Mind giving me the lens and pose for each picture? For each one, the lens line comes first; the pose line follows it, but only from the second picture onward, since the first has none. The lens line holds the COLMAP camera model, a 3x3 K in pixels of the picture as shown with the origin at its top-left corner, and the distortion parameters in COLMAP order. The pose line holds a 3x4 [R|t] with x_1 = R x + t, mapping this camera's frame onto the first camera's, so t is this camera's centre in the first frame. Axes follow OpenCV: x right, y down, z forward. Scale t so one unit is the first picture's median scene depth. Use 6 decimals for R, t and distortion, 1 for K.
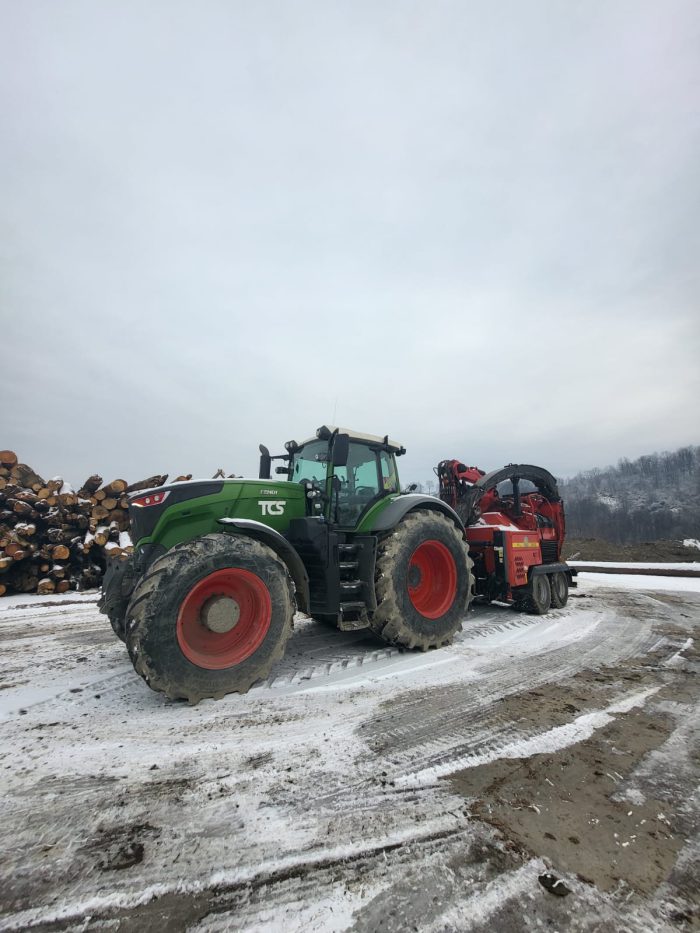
lens RADIAL K [[363.7, 0, 347.9], [0, 363.7, 474.1], [0, 0, 1]] dist [-0.000731, -0.000507]
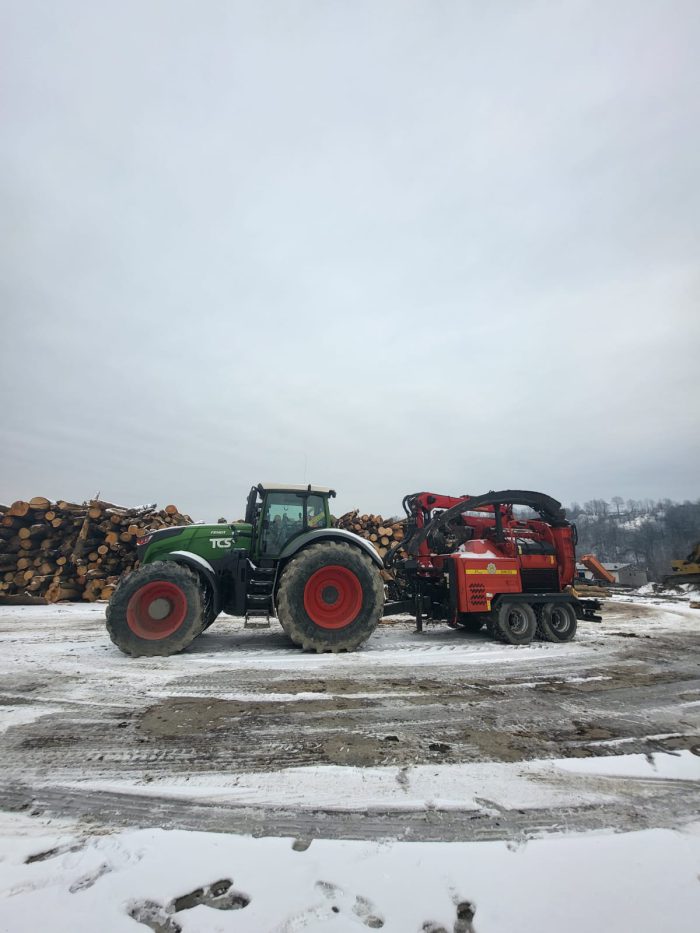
lens RADIAL K [[363.7, 0, 347.9], [0, 363.7, 474.1], [0, 0, 1]] dist [-0.000731, -0.000507]
pose [[0.906109, -0.099777, -0.411109, 0.873364], [0.068771, 0.993603, -0.089573, -0.018169], [0.417416, 0.052890, 0.907175, -0.148603]]
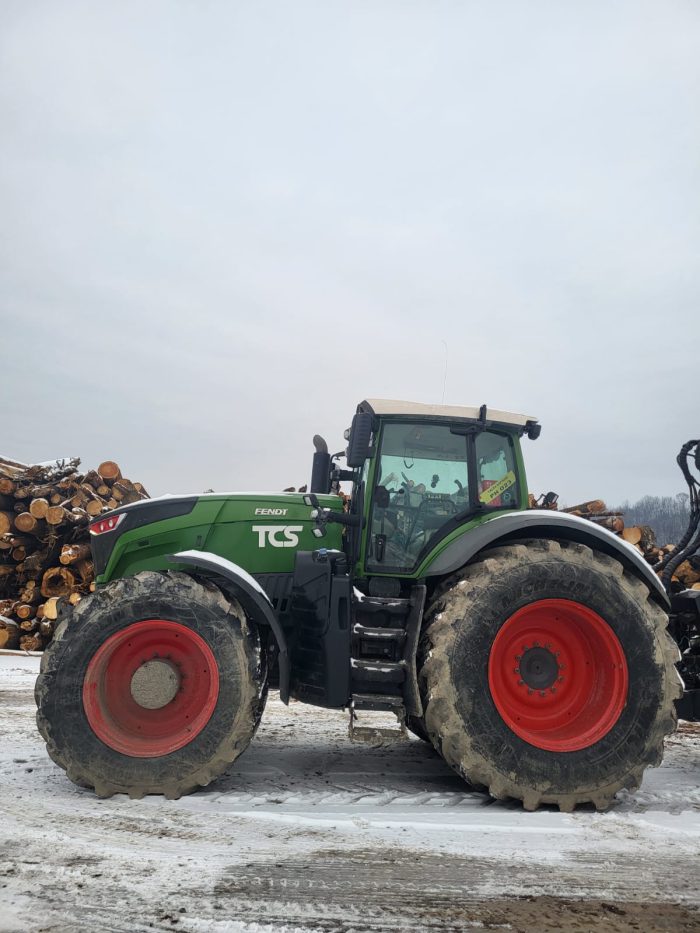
lens RADIAL K [[704.7, 0, 355.9], [0, 704.7, 462.4], [0, 0, 1]] dist [0.069089, -0.055215]
pose [[0.870115, -0.052217, -0.490075, 0.516190], [0.042867, 0.998621, -0.030293, 0.005421], [0.490981, 0.005350, 0.871154, -0.025755]]
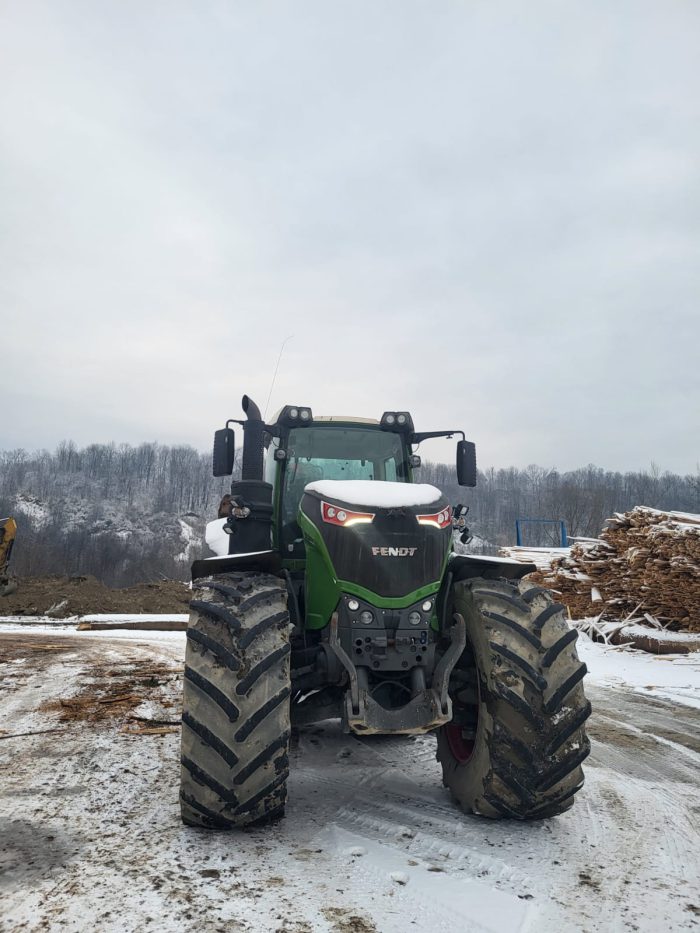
lens RADIAL K [[704.7, 0, 355.9], [0, 704.7, 462.4], [0, 0, 1]] dist [0.069089, -0.055215]
pose [[0.475327, 0.159749, 0.865185, -1.091524], [-0.178517, 0.980434, -0.082953, 0.072527], [-0.861508, -0.115020, 0.494544, 0.415089]]
